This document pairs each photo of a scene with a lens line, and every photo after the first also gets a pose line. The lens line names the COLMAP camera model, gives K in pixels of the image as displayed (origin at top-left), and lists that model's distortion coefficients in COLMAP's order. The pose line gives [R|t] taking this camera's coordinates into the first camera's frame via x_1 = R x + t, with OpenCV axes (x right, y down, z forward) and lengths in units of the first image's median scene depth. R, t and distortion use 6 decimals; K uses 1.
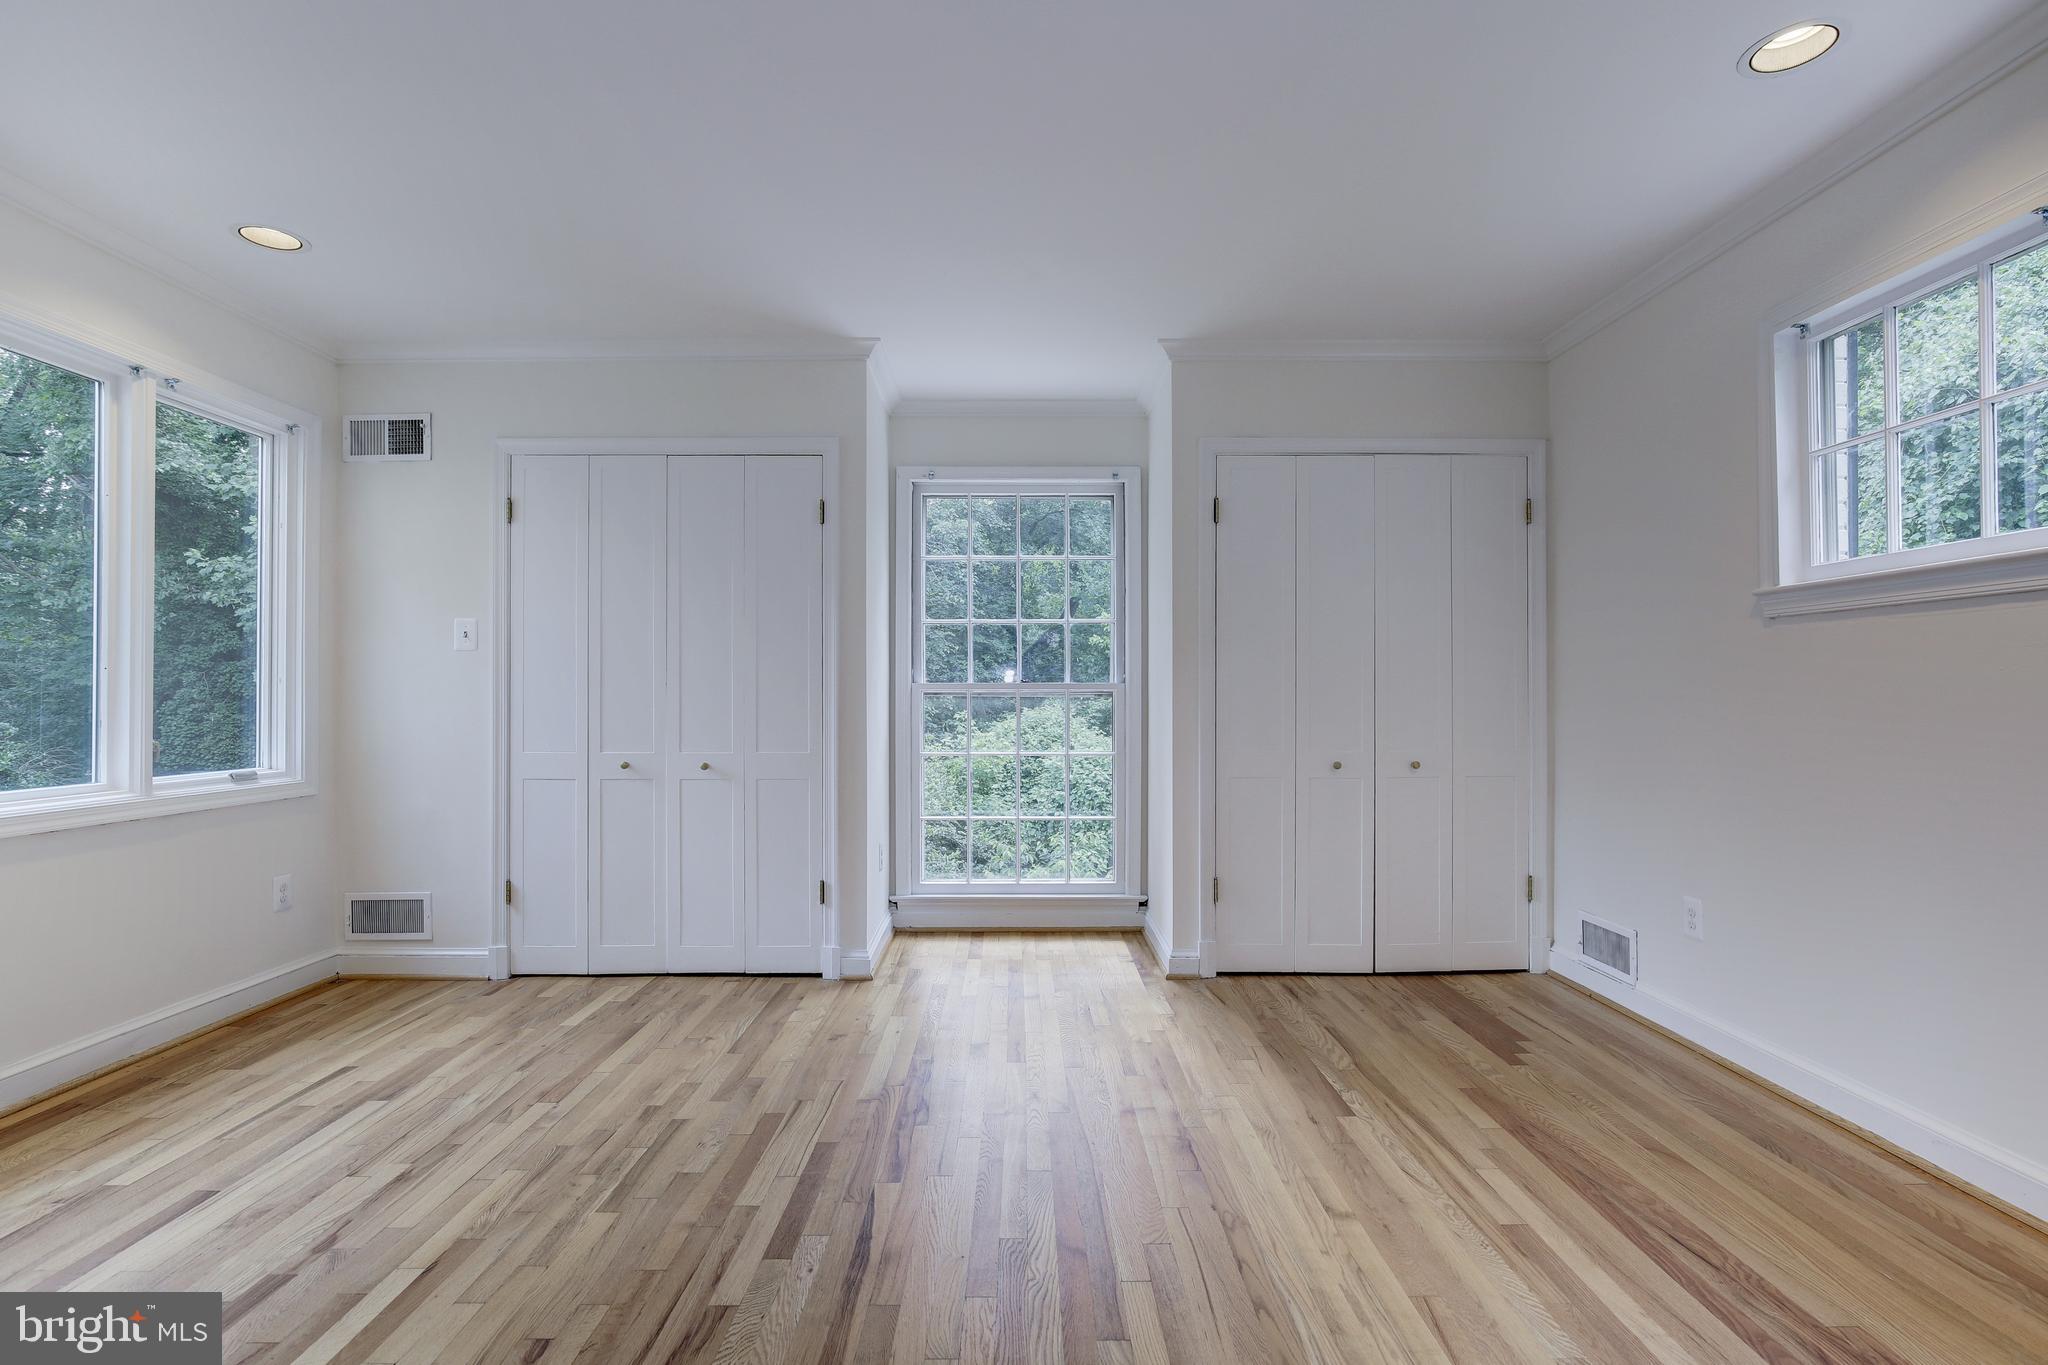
lens RADIAL K [[950.1, 0, 1022.1], [0, 950.1, 687.1], [0, 0, 1]] dist [-0.011847, 0.002936]
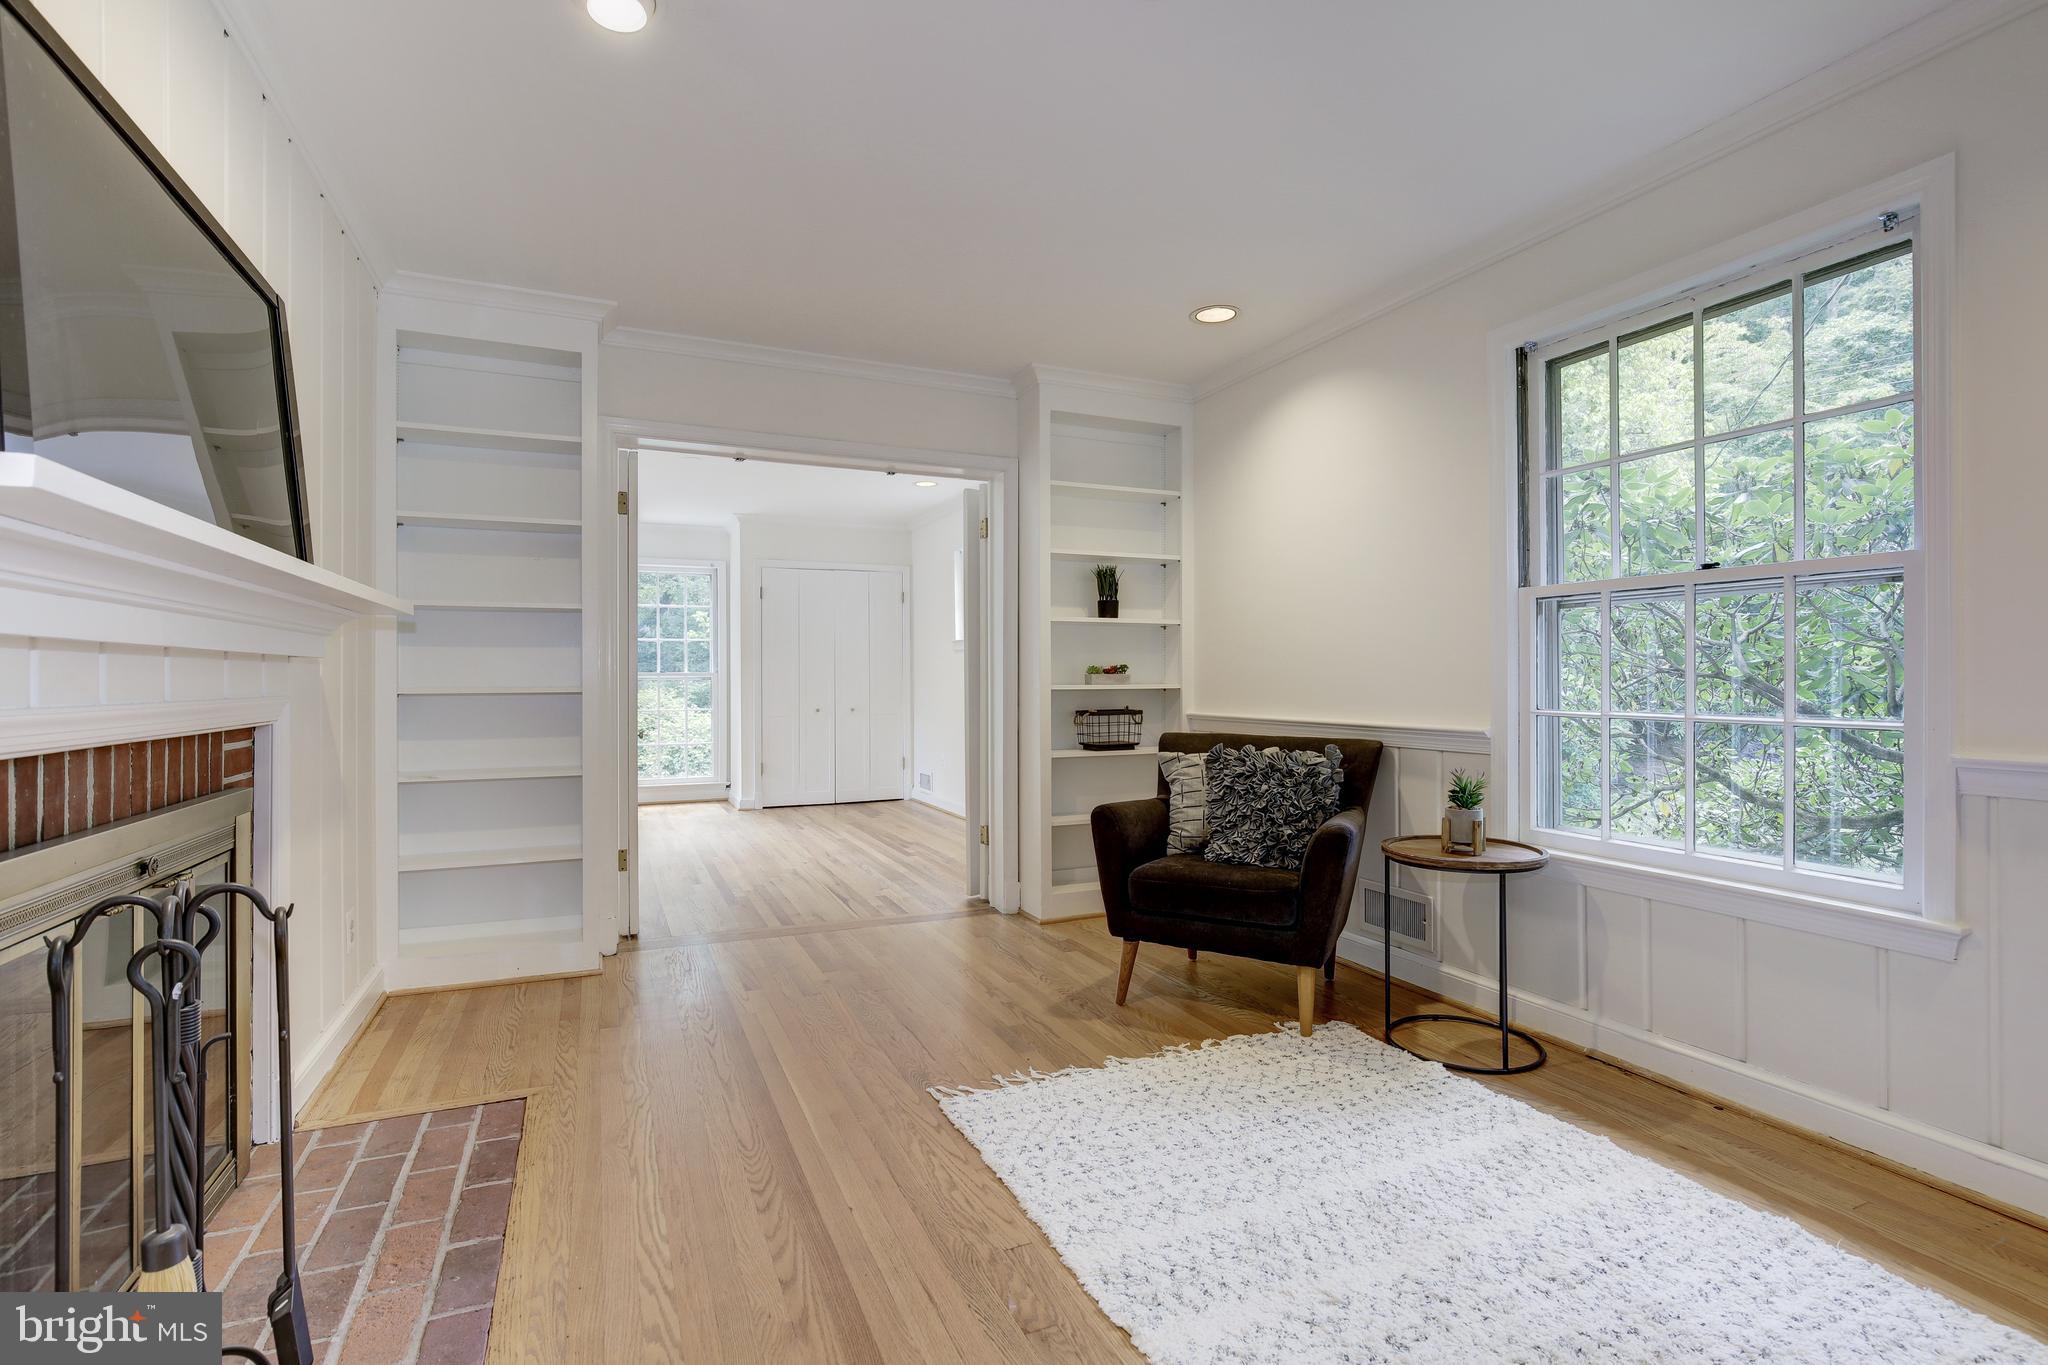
lens RADIAL K [[950.1, 0, 1016.9], [0, 950.1, 676.8], [0, 0, 1]] dist [-0.011847, 0.002936]
pose [[0.915340, -0.002014, 0.402676, -0.122916], [0.001400, 0.999997, 0.001820, 0.001402], [-0.402678, -0.001102, 0.915341, -1.104559]]
